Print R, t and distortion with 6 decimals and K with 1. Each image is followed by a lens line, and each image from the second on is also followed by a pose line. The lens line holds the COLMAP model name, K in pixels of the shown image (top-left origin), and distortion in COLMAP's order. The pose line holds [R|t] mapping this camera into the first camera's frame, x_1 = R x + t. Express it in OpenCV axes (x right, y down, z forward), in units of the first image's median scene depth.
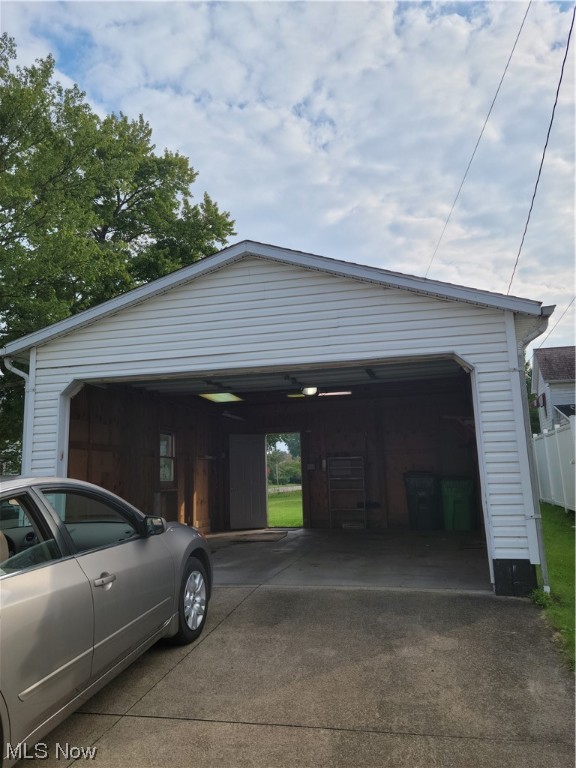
lens RADIAL K [[508.1, 0, 288.0], [0, 508.1, 384.0], [0, 0, 1]] dist [0.004476, 0.000403]
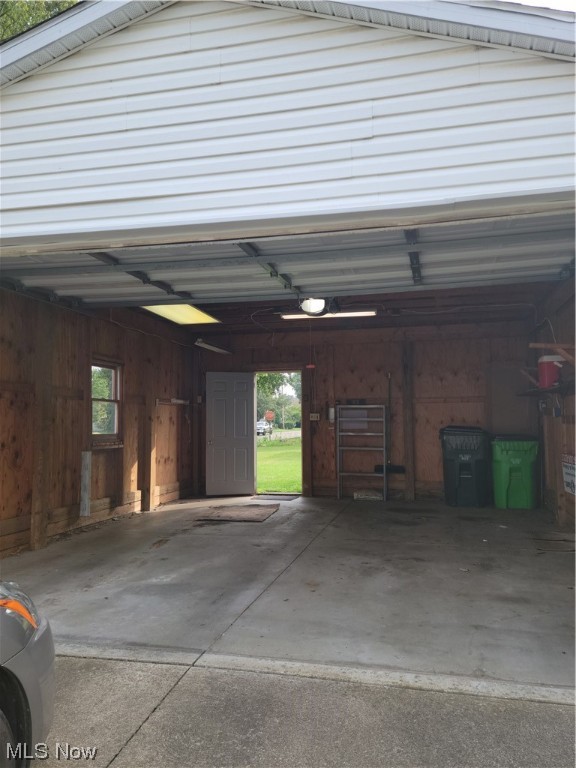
lens RADIAL K [[508.1, 0, 288.0], [0, 508.1, 384.0], [0, 0, 1]] dist [0.004476, 0.000403]
pose [[0.999625, 0.022436, -0.015681, 0.018167], [-0.020598, 0.993840, 0.108890, 0.036012], [0.018028, -0.108526, 0.993930, 0.275845]]
